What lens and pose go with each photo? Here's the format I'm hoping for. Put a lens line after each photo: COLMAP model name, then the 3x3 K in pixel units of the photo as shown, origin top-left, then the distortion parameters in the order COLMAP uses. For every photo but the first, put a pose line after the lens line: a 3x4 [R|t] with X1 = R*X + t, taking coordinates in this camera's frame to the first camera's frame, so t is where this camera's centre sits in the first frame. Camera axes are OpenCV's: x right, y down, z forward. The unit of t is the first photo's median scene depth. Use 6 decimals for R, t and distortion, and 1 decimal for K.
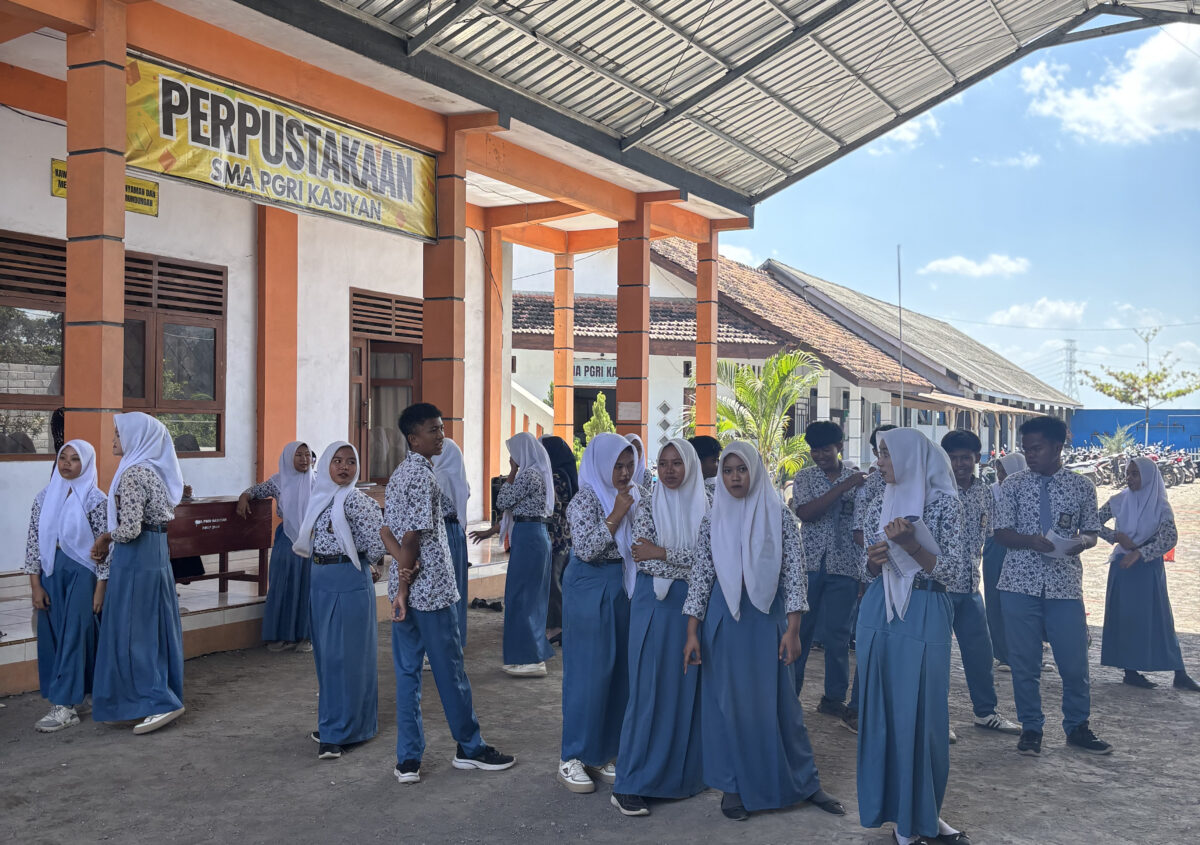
lens RADIAL K [[1201.4, 0, 601.0], [0, 1201.4, 431.0], [0, 0, 1]] dist [0.023659, 0.000000]
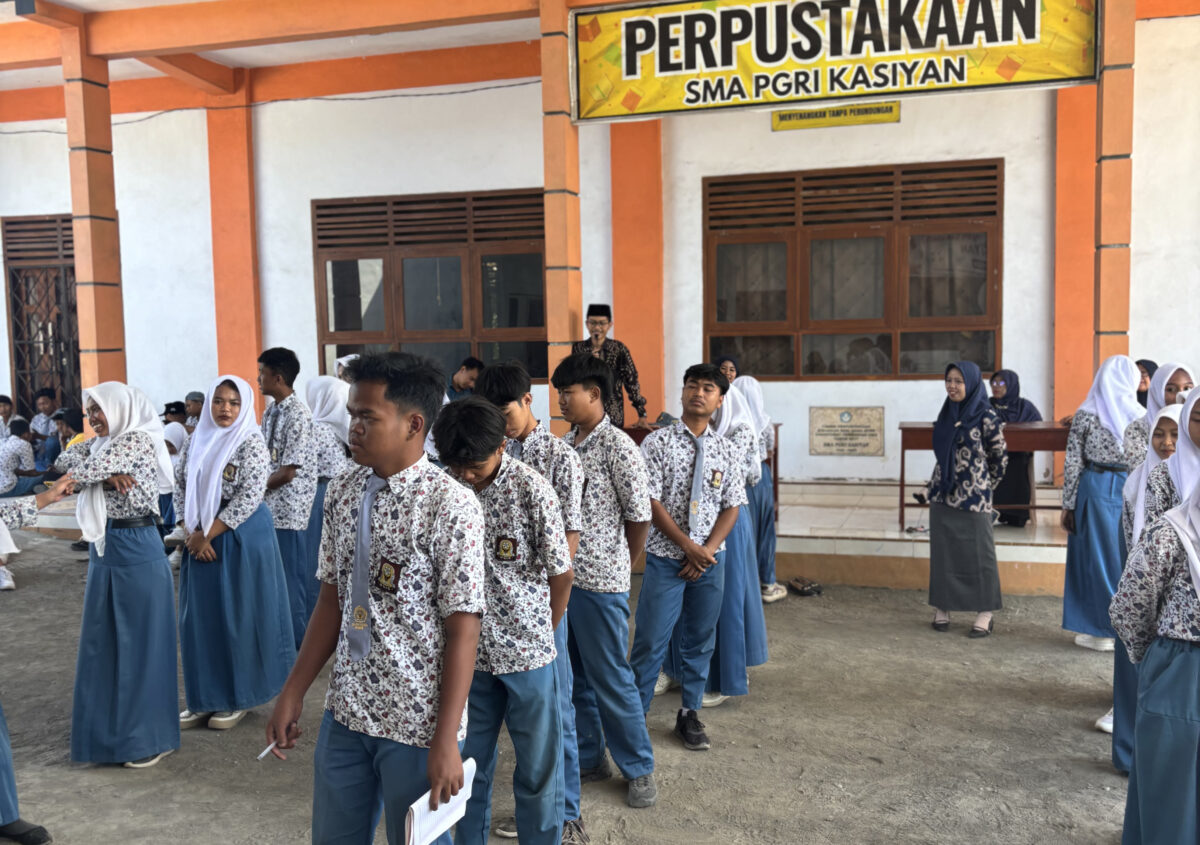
lens RADIAL K [[1201.4, 0, 594.6], [0, 1201.4, 440.7], [0, 0, 1]] dist [0.023659, 0.000000]
pose [[0.209292, 0.069914, -0.975351, 0.538135], [0.023073, 0.996810, 0.076404, -0.008338], [0.977581, -0.038495, 0.207011, 0.592008]]
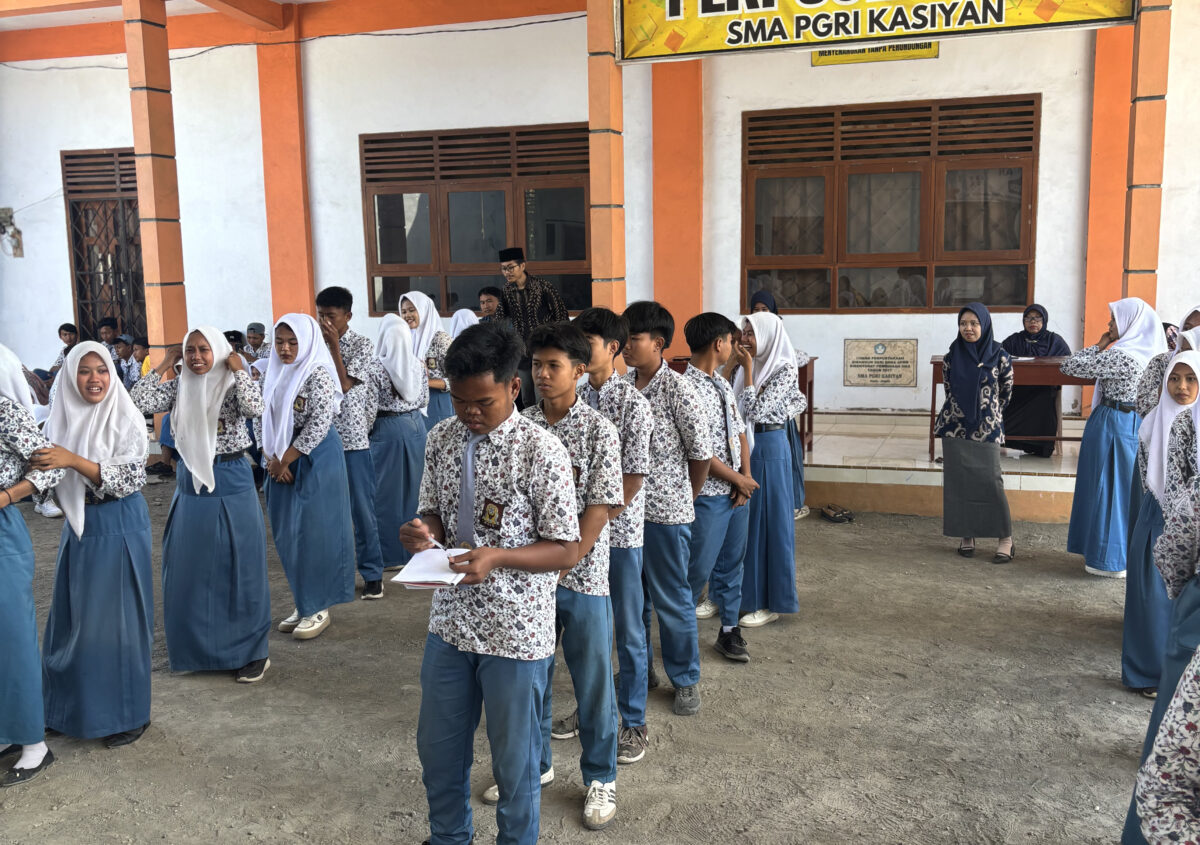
lens RADIAL K [[1201.4, 0, 591.7], [0, 1201.4, 435.3], [0, 0, 1]] dist [0.023659, 0.000000]
pose [[0.180626, 0.130001, -0.974923, 0.574042], [0.022602, 0.990416, 0.136255, -0.019583], [0.983292, -0.046647, 0.175957, 0.577028]]
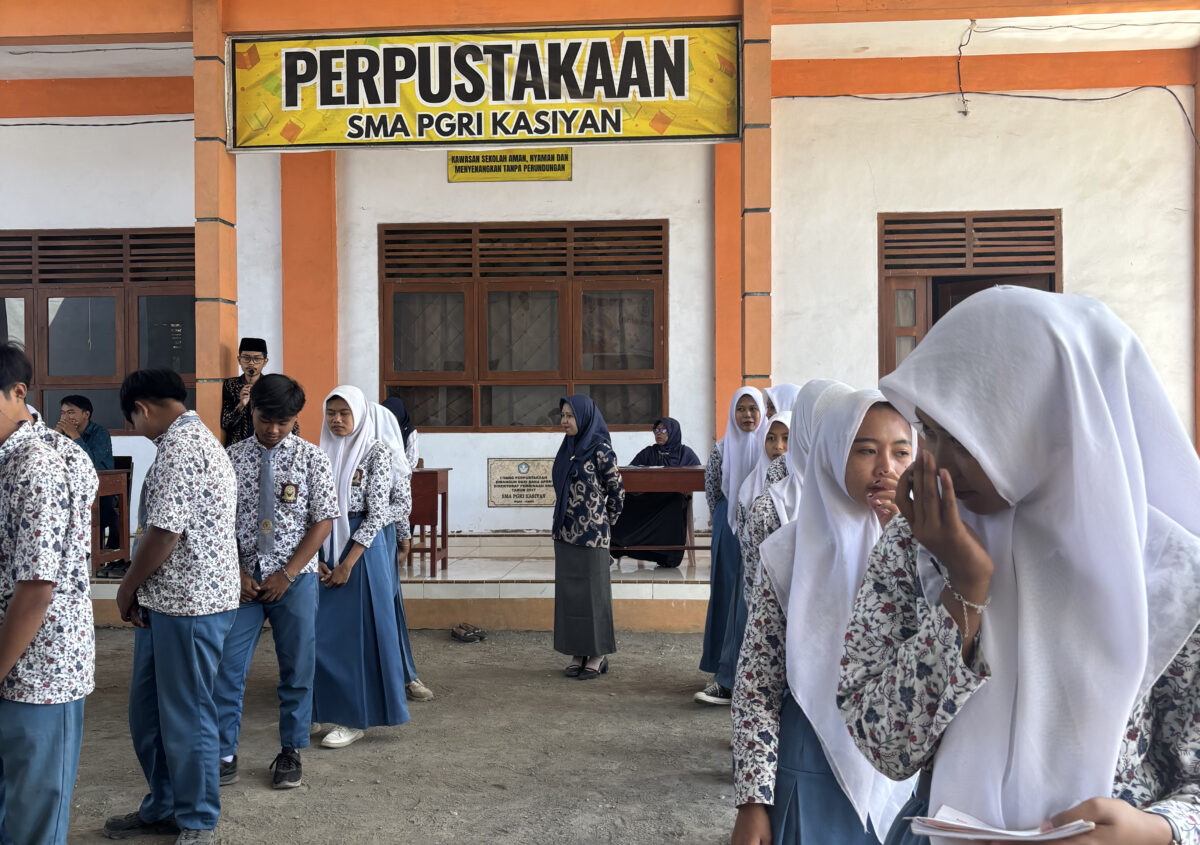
lens RADIAL K [[1201.4, 0, 600.4], [0, 1201.4, 437.5], [0, 0, 1]] dist [0.023659, 0.000000]
pose [[0.428560, -0.001278, -0.903512, 0.529729], [0.012735, 0.999908, 0.004626, 0.024246], [0.903423, -0.013489, 0.428537, 0.637336]]
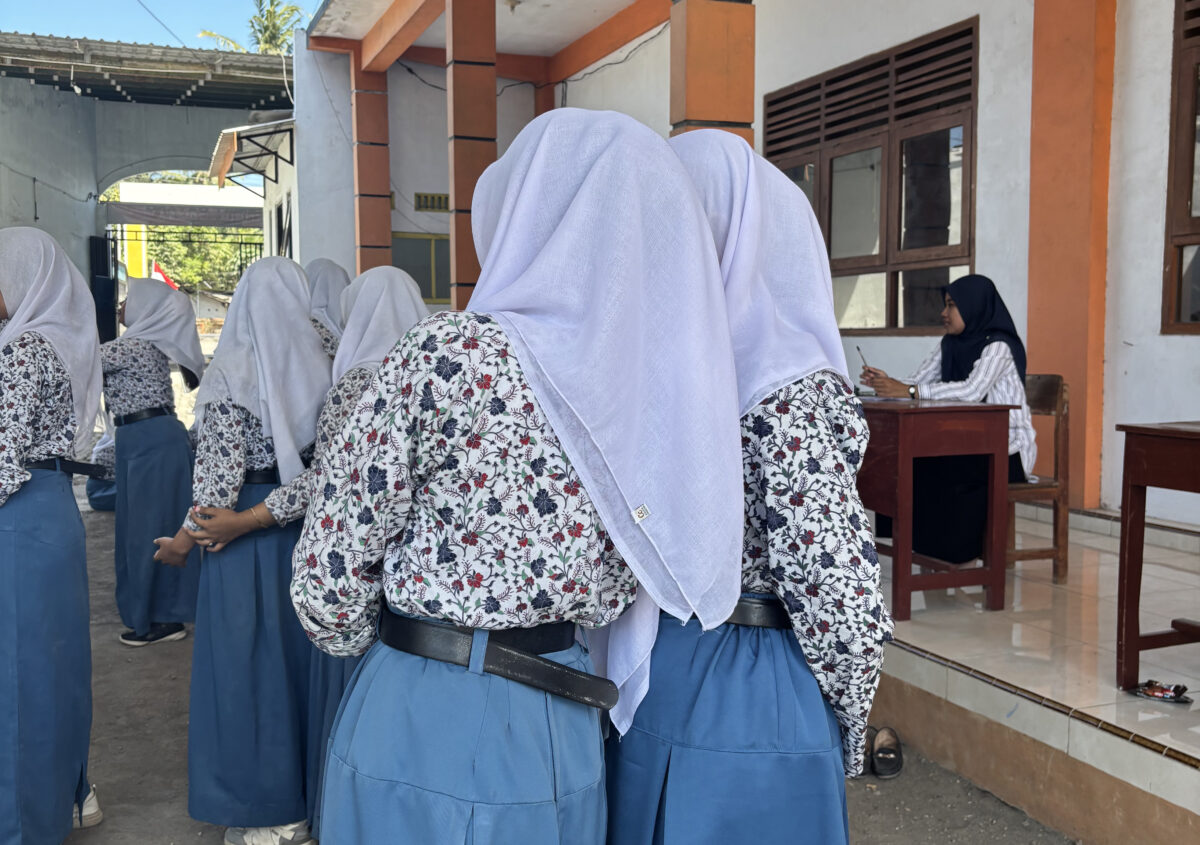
lens RADIAL K [[1201.4, 0, 609.4], [0, 1201.4, 432.7], [0, 0, 1]] dist [0.023659, 0.000000]
pose [[-0.620727, 0.061438, -0.781616, 0.133149], [0.001932, 0.997042, 0.076837, 0.025112], [0.784025, 0.046185, -0.619009, 1.048026]]
